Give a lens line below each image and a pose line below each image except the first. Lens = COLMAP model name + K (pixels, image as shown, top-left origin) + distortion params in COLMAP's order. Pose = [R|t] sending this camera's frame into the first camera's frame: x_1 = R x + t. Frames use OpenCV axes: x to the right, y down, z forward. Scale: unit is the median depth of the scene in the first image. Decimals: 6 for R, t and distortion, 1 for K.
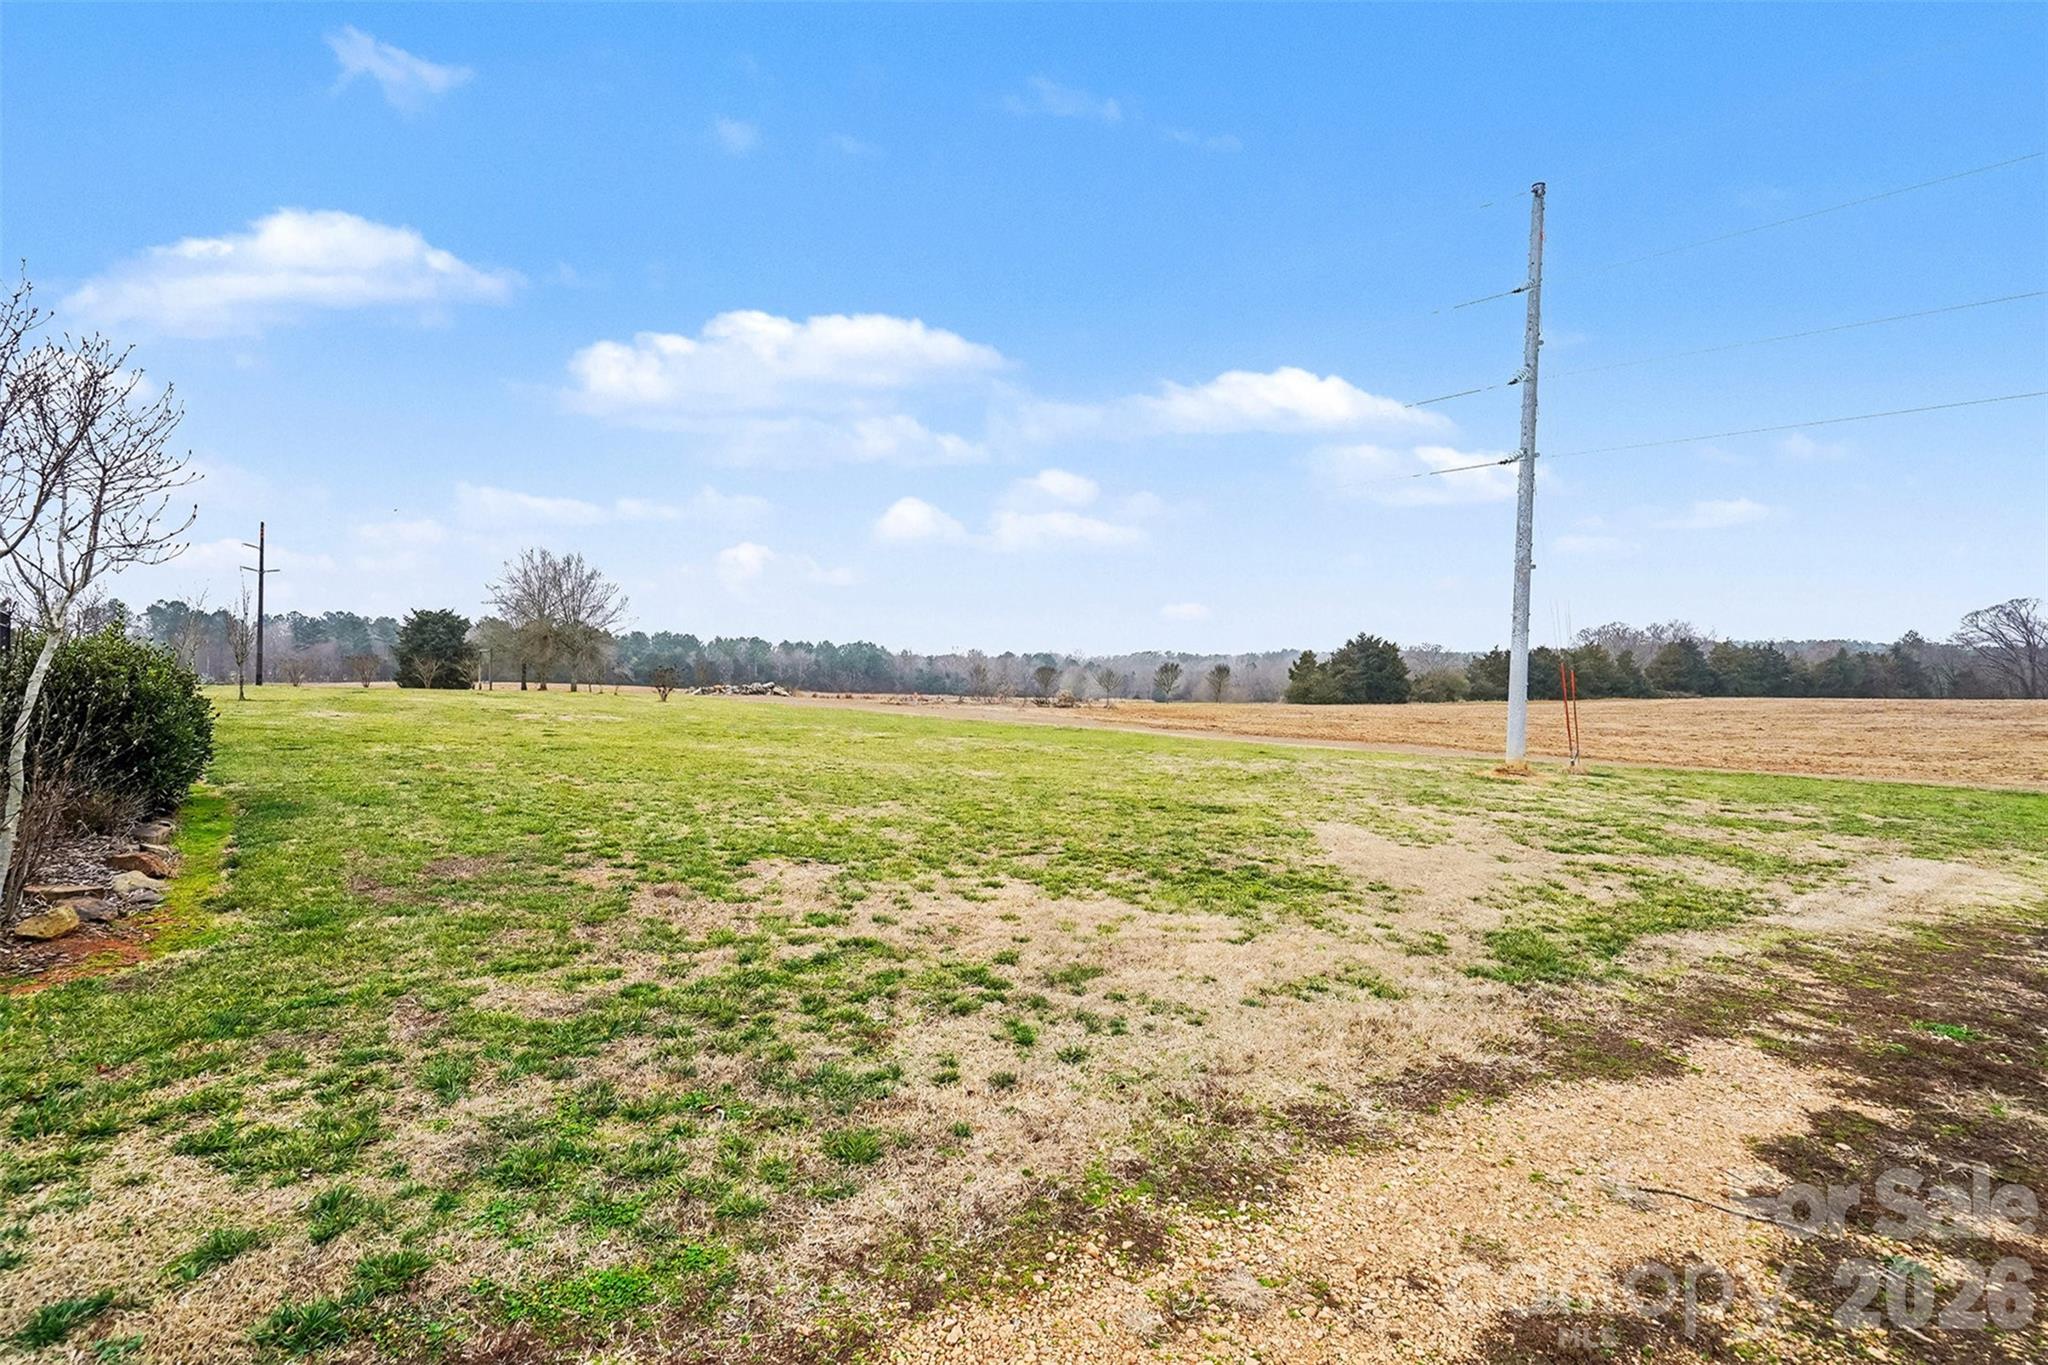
lens RADIAL K [[993.3, 0, 1020.8], [0, 993.3, 684.3], [0, 0, 1]] dist [0.003668, 0.001302]
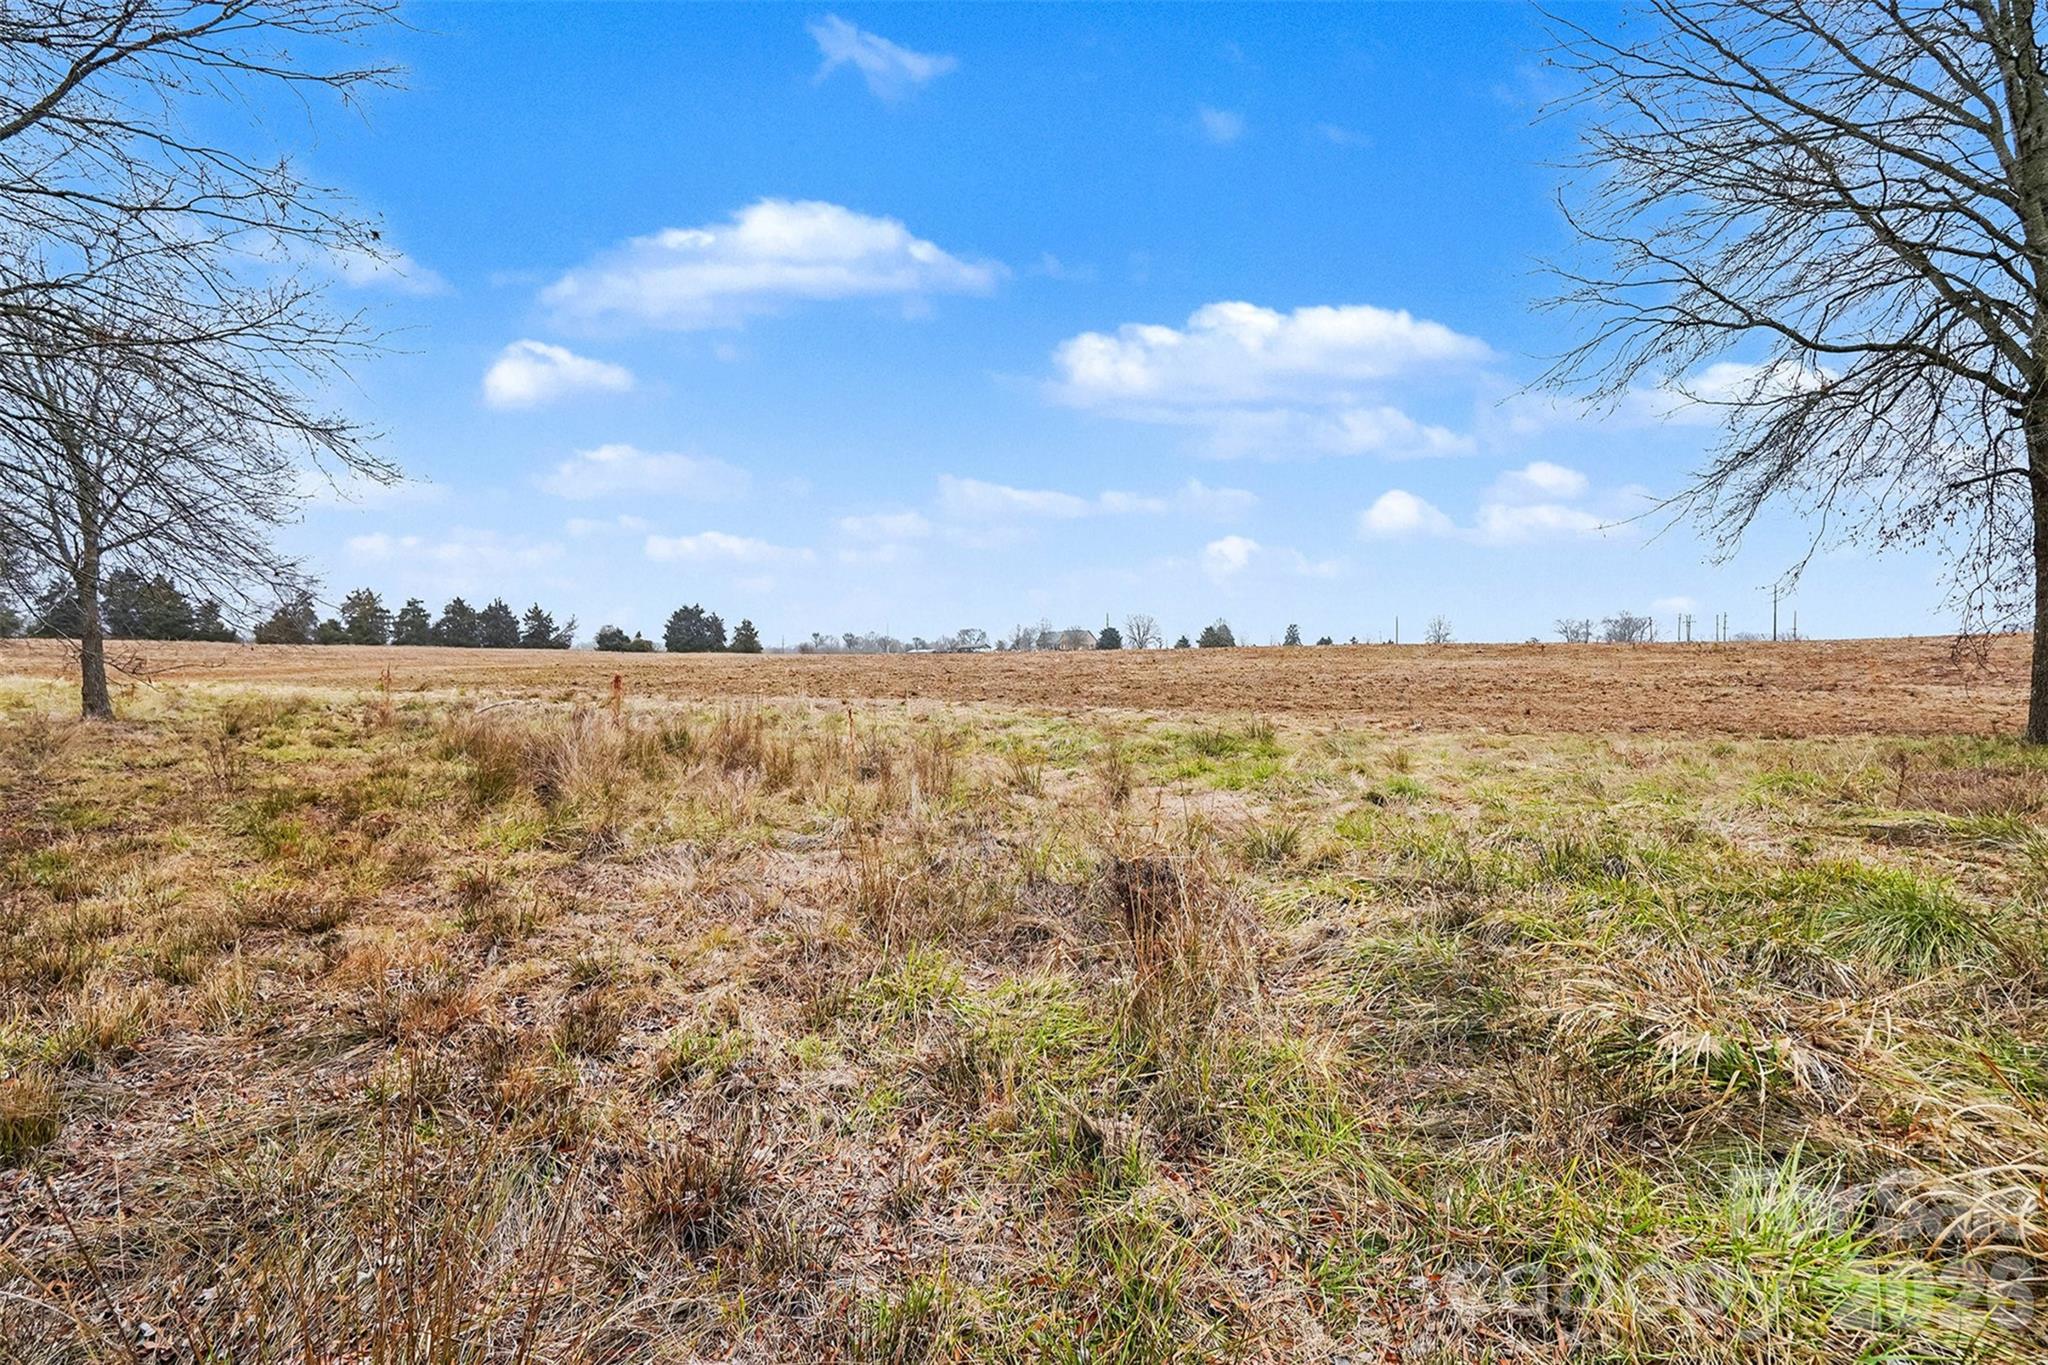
lens RADIAL K [[993.3, 0, 1018.3], [0, 993.3, 697.8], [0, 0, 1]] dist [0.003668, 0.001302]
pose [[0.999900, -0.003147, 0.013771, -0.506667], [0.002898, 0.999832, 0.018123, 0.002107], [-0.013826, -0.018081, 0.999741, -0.001383]]
